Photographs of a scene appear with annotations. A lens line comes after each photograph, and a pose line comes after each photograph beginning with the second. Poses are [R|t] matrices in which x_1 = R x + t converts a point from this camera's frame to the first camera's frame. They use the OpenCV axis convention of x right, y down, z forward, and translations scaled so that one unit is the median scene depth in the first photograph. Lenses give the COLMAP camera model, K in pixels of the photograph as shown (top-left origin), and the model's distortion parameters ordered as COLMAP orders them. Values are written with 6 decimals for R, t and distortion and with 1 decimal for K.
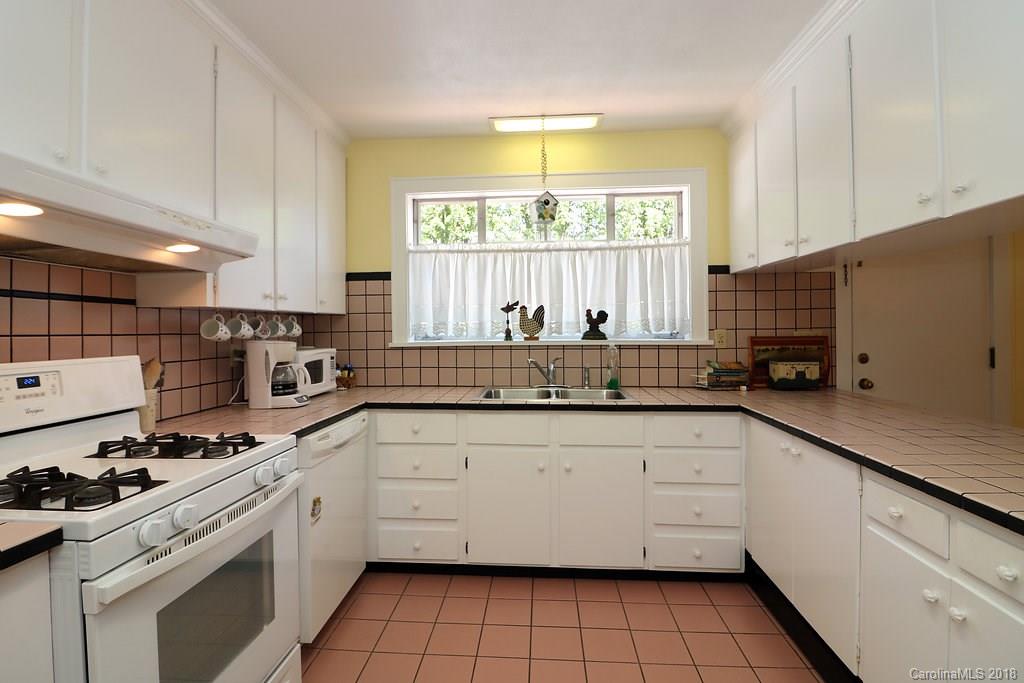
lens RADIAL K [[489.9, 0, 508.2], [0, 489.9, 330.7], [0, 0, 1]] dist [0.001825, -0.015491]
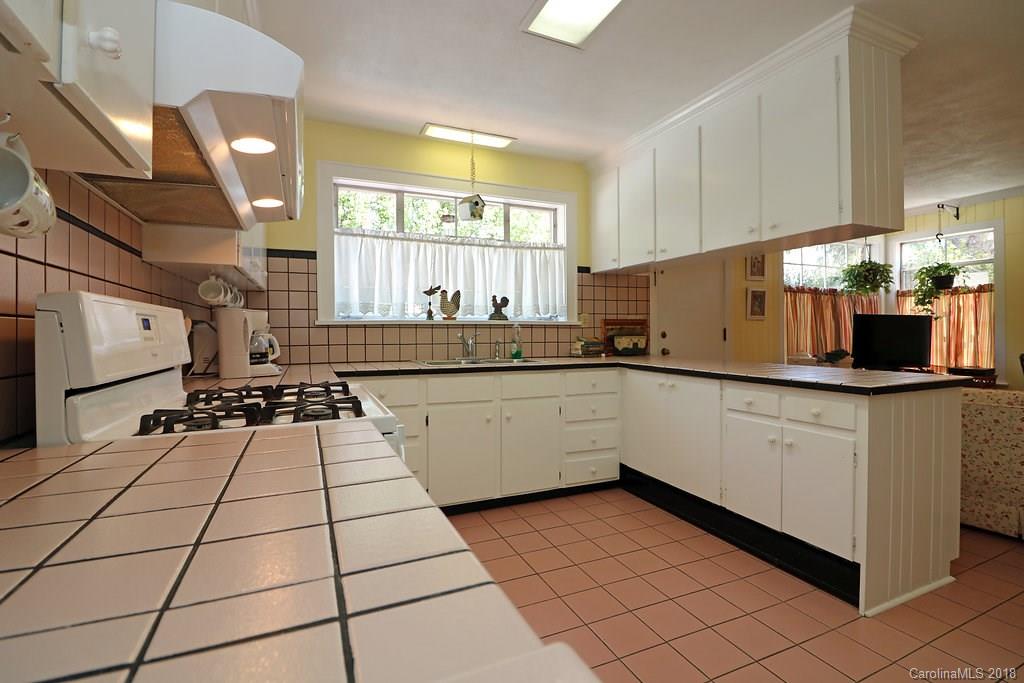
lens RADIAL K [[472.1, 0, 517.5], [0, 472.1, 334.3], [0, 0, 1]] dist [-0.000860, -0.013580]
pose [[0.880753, 0.001066, 0.473574, -0.351606], [-0.000500, 0.999999, -0.001320, 0.056355], [-0.473575, 0.000925, 0.880753, -0.064973]]
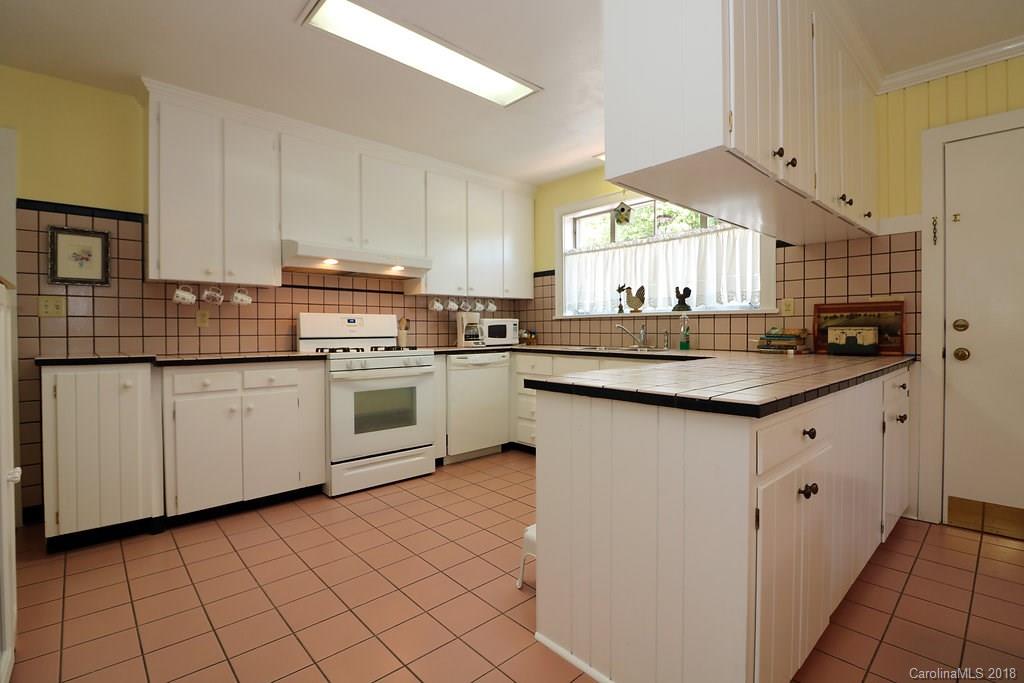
lens RADIAL K [[472.1, 0, 517.5], [0, 472.1, 334.3], [0, 0, 1]] dist [-0.000860, -0.013580]
pose [[0.731664, 0.011778, -0.681563, 0.705043], [-0.003067, 0.999897, 0.013986, 0.062930], [0.681658, -0.008143, 0.731626, -0.156913]]
